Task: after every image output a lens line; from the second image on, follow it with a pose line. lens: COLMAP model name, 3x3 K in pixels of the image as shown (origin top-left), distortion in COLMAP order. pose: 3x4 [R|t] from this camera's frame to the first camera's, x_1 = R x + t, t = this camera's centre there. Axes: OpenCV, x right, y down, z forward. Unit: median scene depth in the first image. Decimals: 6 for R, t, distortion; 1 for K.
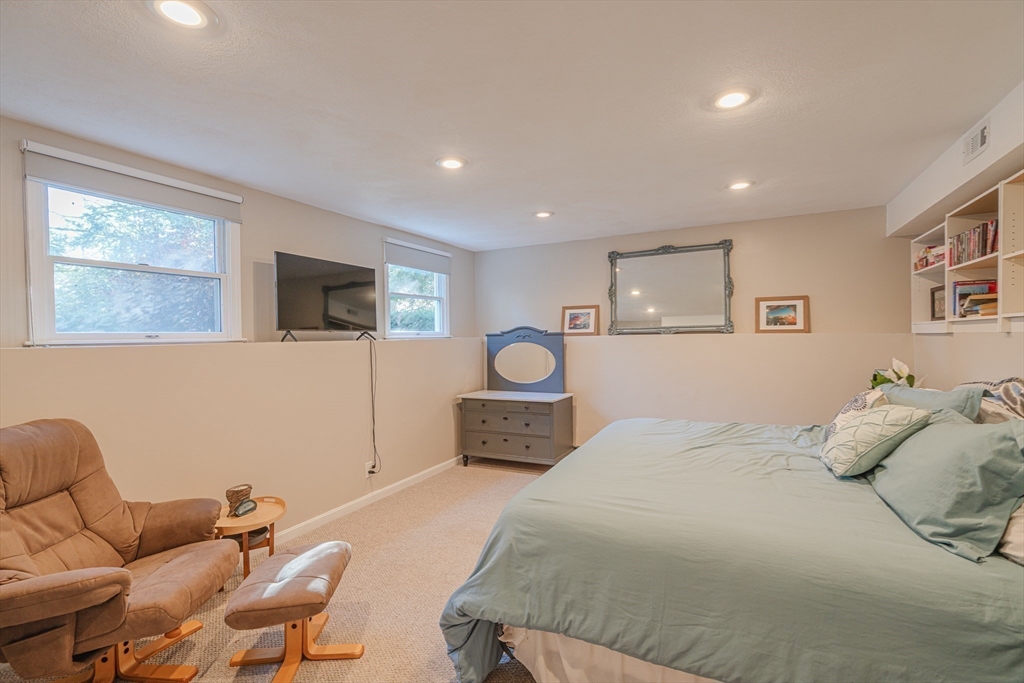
lens RADIAL K [[469.3, 0, 513.5], [0, 469.3, 341.5], [0, 0, 1]] dist [-0.003751, -0.000579]
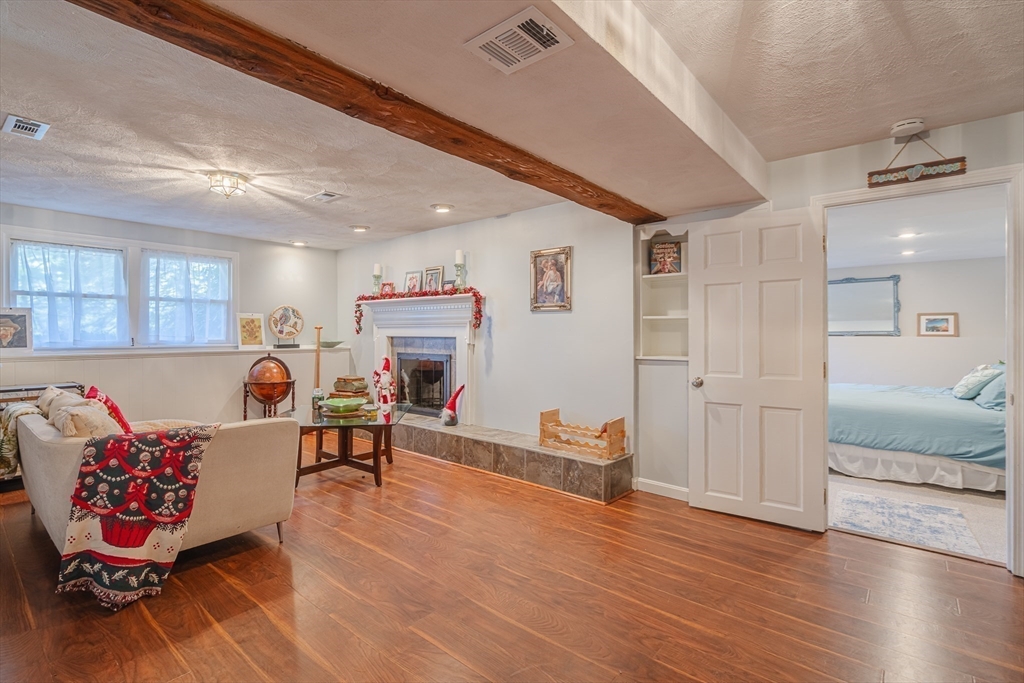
lens RADIAL K [[469.3, 0, 510.5], [0, 469.3, 336.0], [0, 0, 1]] dist [-0.003751, -0.000579]
pose [[0.972328, 0.016810, -0.233016, -0.438113], [-0.017858, 0.999838, -0.002387, 0.008383], [0.232938, 0.006482, 0.972470, -0.830890]]
